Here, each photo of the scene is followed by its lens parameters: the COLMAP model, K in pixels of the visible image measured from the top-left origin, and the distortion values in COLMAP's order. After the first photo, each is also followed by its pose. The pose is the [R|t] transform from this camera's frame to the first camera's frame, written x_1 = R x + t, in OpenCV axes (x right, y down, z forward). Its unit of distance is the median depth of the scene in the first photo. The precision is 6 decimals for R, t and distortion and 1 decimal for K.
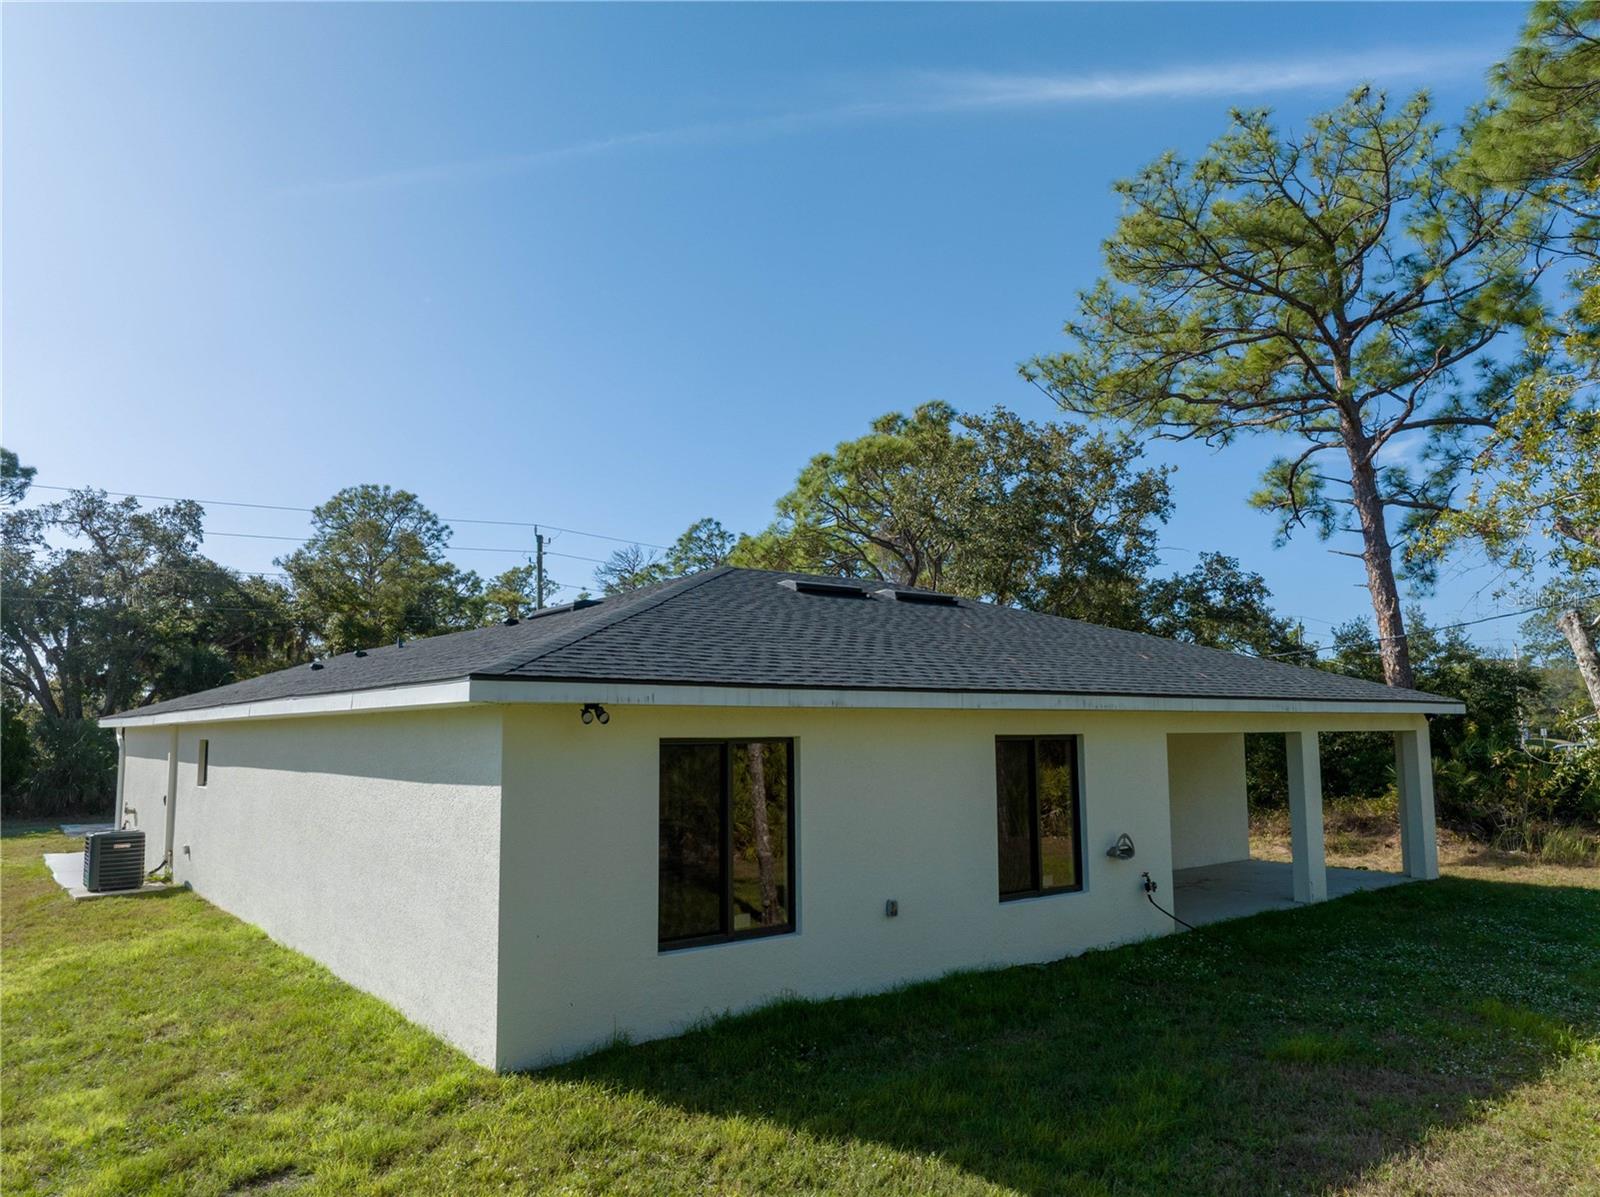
lens RADIAL K [[1098.2, 0, 800.0], [0, 1098.2, 598.5], [0, 0, 1]] dist [-0.030968, 0.002971]
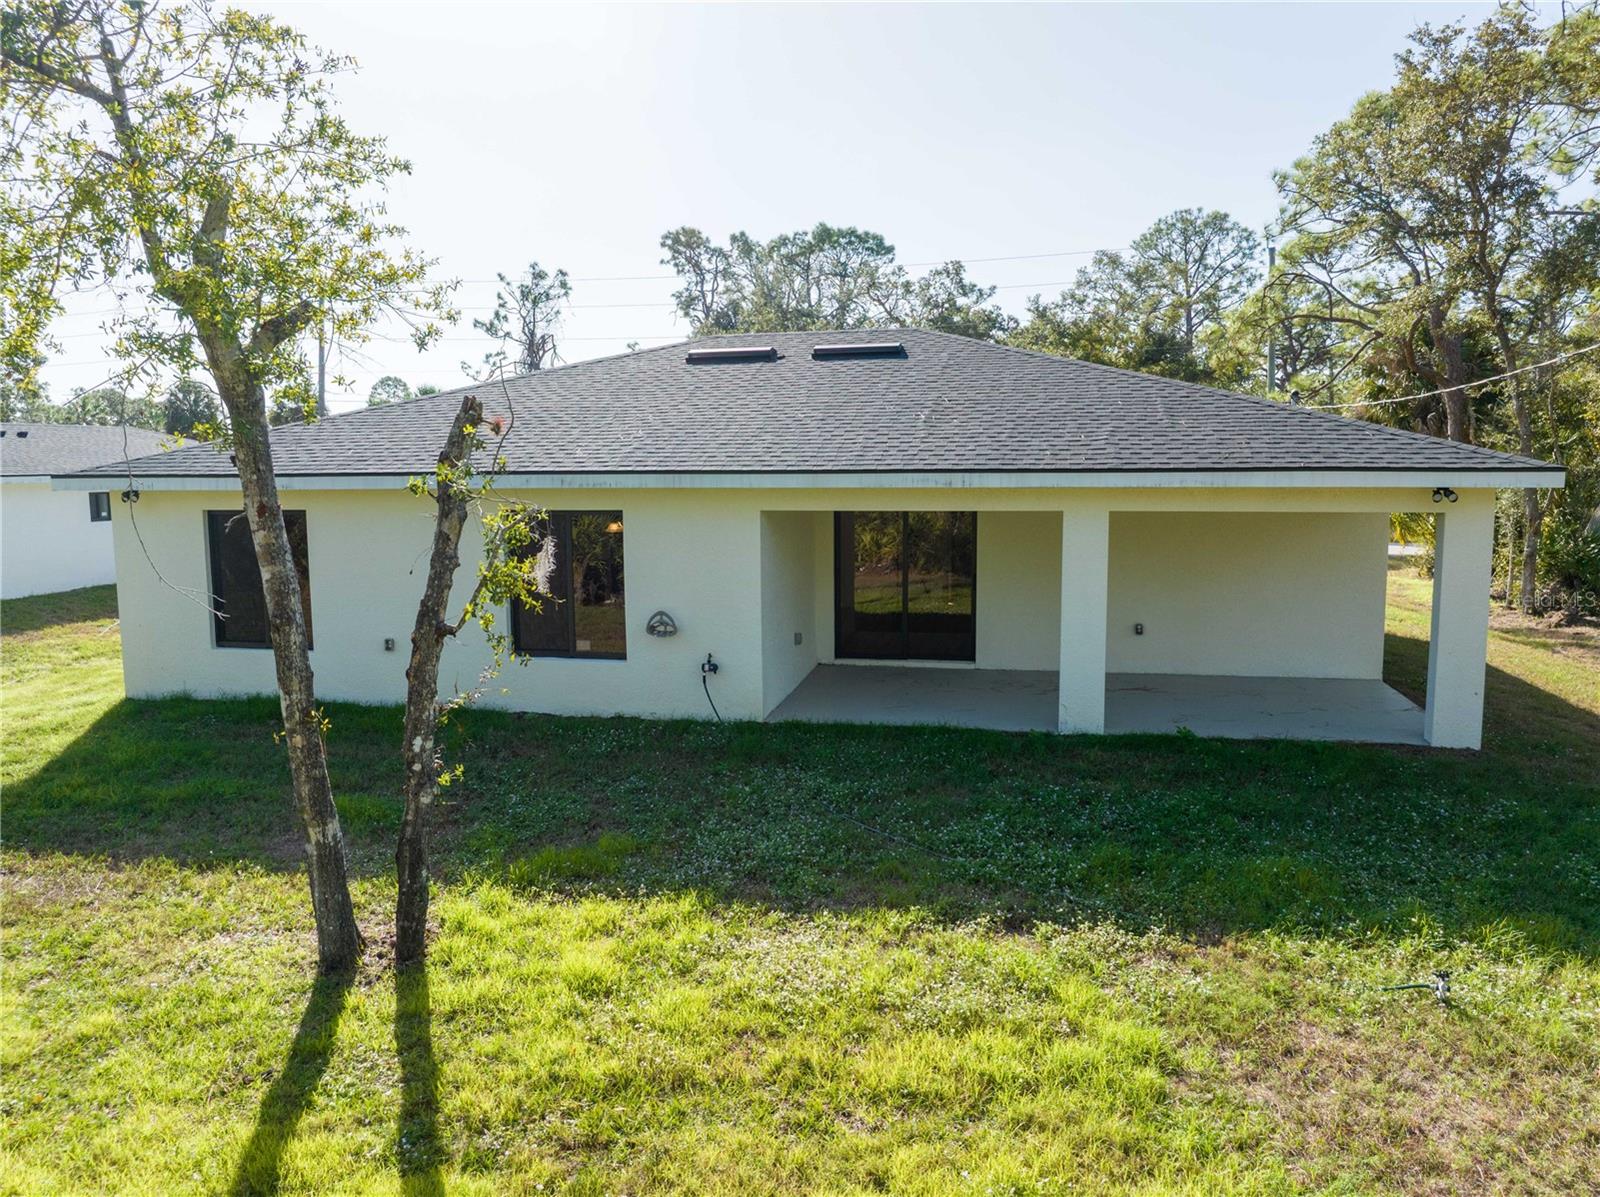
lens RADIAL K [[1098.2, 0, 800.0], [0, 1098.2, 598.5], [0, 0, 1]] dist [-0.030968, 0.002971]
pose [[0.651090, 0.095731, -0.752939, 0.910495], [0.095106, 0.973905, 0.206067, 0.007552], [0.753018, -0.205777, 0.624995, 0.380528]]
